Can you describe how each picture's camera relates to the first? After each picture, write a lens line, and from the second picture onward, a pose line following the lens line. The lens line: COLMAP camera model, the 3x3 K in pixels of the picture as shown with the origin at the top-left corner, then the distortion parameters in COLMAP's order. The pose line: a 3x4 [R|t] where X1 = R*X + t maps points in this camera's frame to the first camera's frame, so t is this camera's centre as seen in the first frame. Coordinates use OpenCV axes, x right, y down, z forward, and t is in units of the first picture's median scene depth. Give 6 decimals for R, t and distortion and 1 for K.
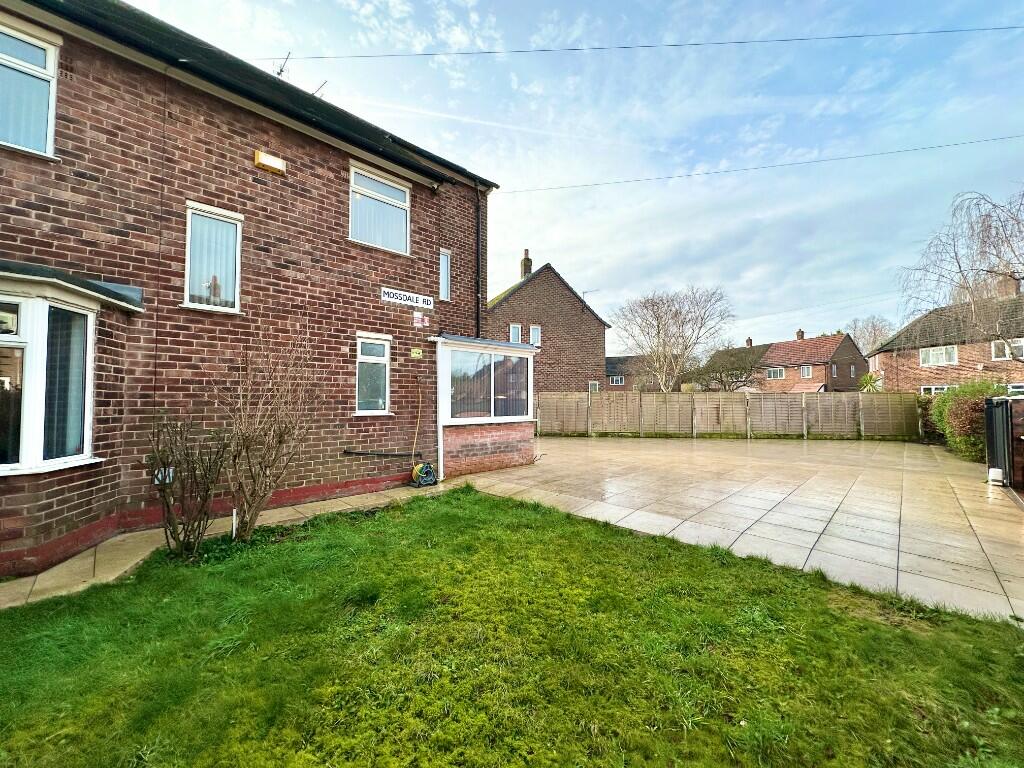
lens RADIAL K [[406.9, 0, 508.6], [0, 406.9, 383.6], [0, 0, 1]] dist [-0.003097, -0.000013]
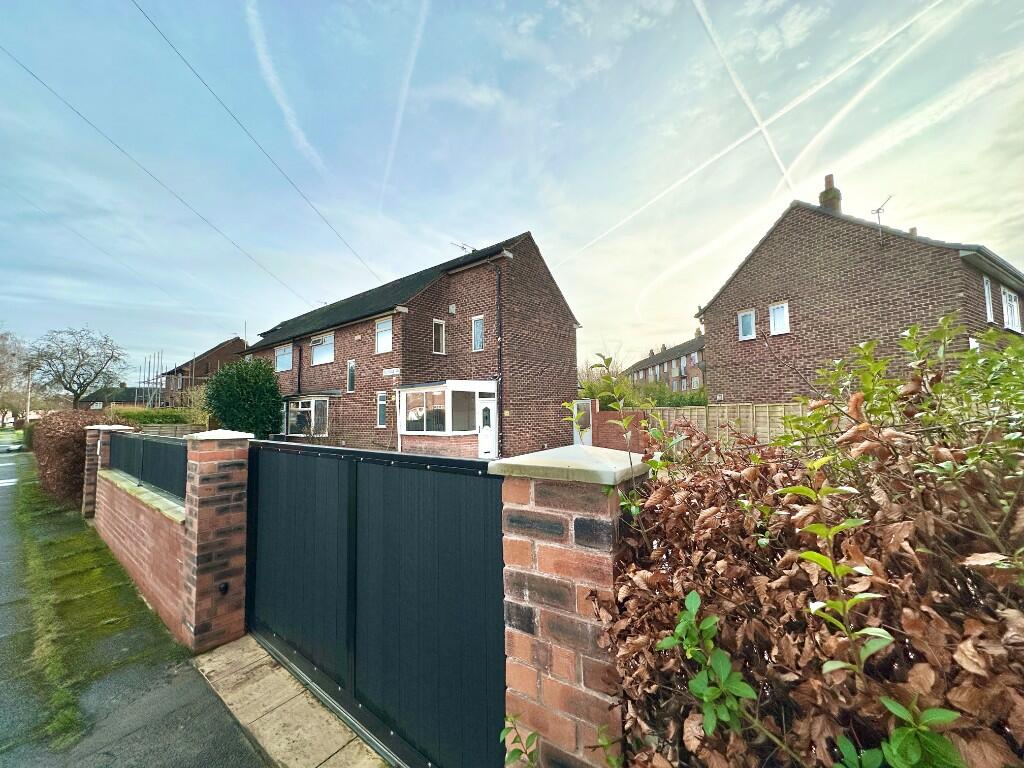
lens RADIAL K [[406.9, 0, 509.7], [0, 406.9, 387.9], [0, 0, 1]] dist [-0.003097, -0.000013]
pose [[0.120300, -0.066783, -0.990489, 1.892534], [0.054510, 0.996674, -0.060579, 0.031960], [0.991240, -0.046704, 0.123540, 1.354355]]
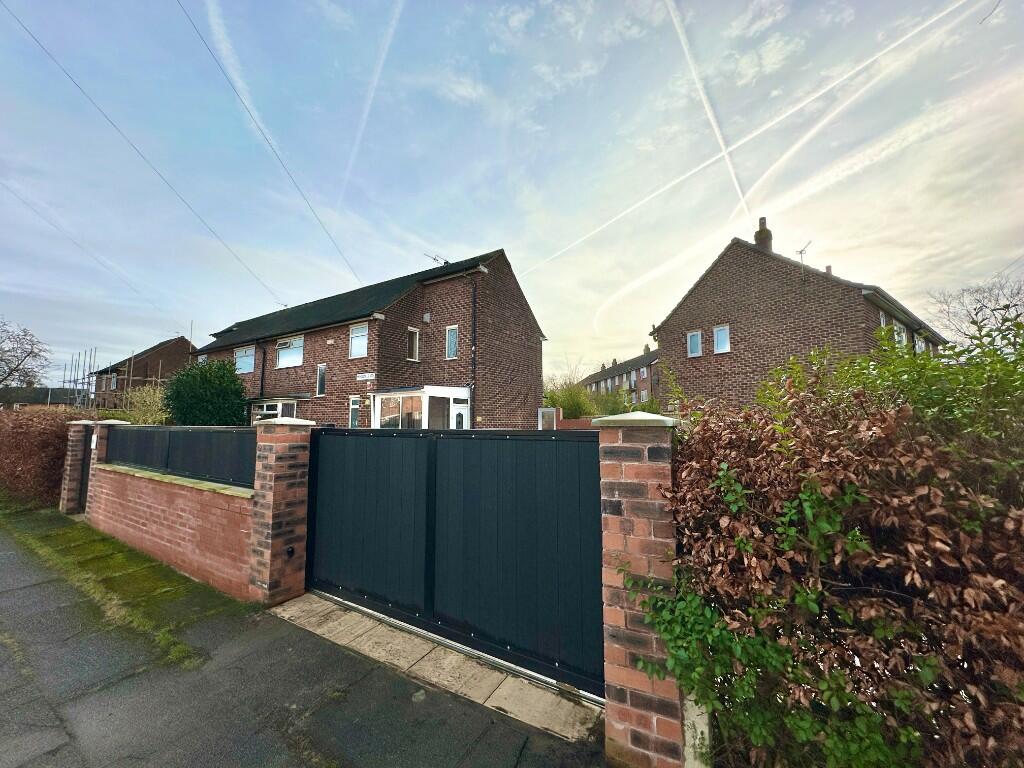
lens RADIAL K [[406.9, 0, 509.7], [0, 406.9, 388.7], [0, 0, 1]] dist [-0.003097, -0.000013]
pose [[0.235100, -0.085805, -0.968176, 1.992242], [0.039581, 0.996115, -0.078670, 0.050786], [0.971165, -0.019826, 0.237583, 1.238216]]
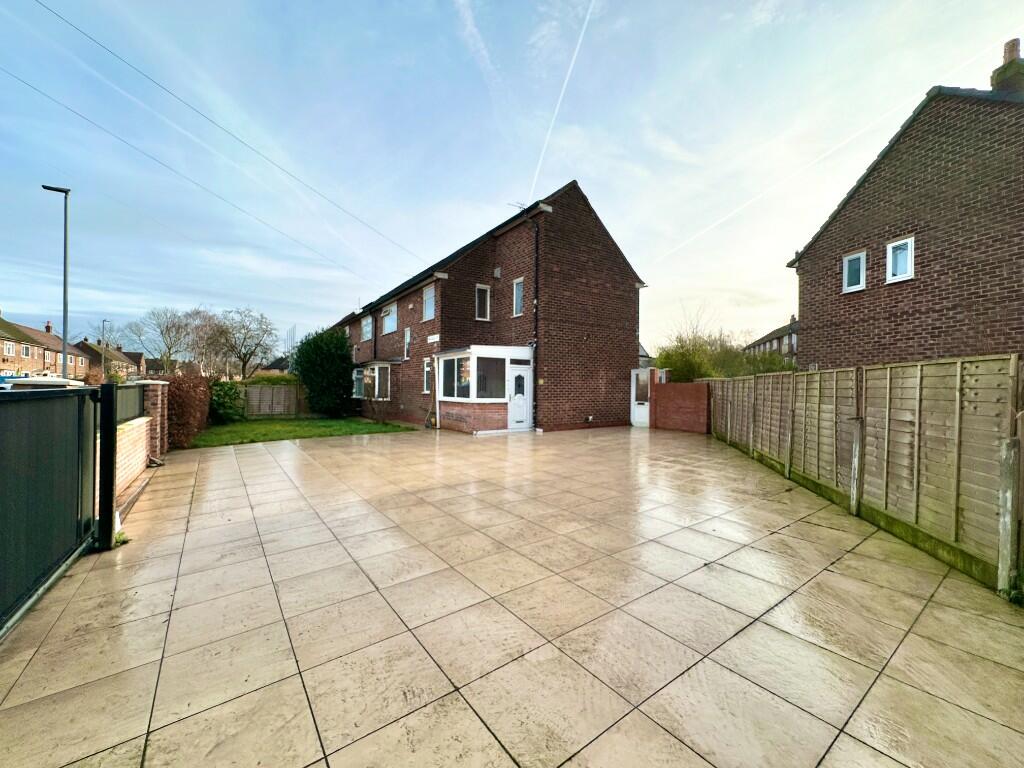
lens RADIAL K [[406.9, 0, 509.7], [0, 406.9, 385.8], [0, 0, 1]] dist [-0.003097, -0.000013]
pose [[-0.168715, -0.004184, -0.985656, 1.777685], [0.029605, 0.999518, -0.009311, 0.066924], [0.985220, -0.030752, -0.168510, 1.754778]]
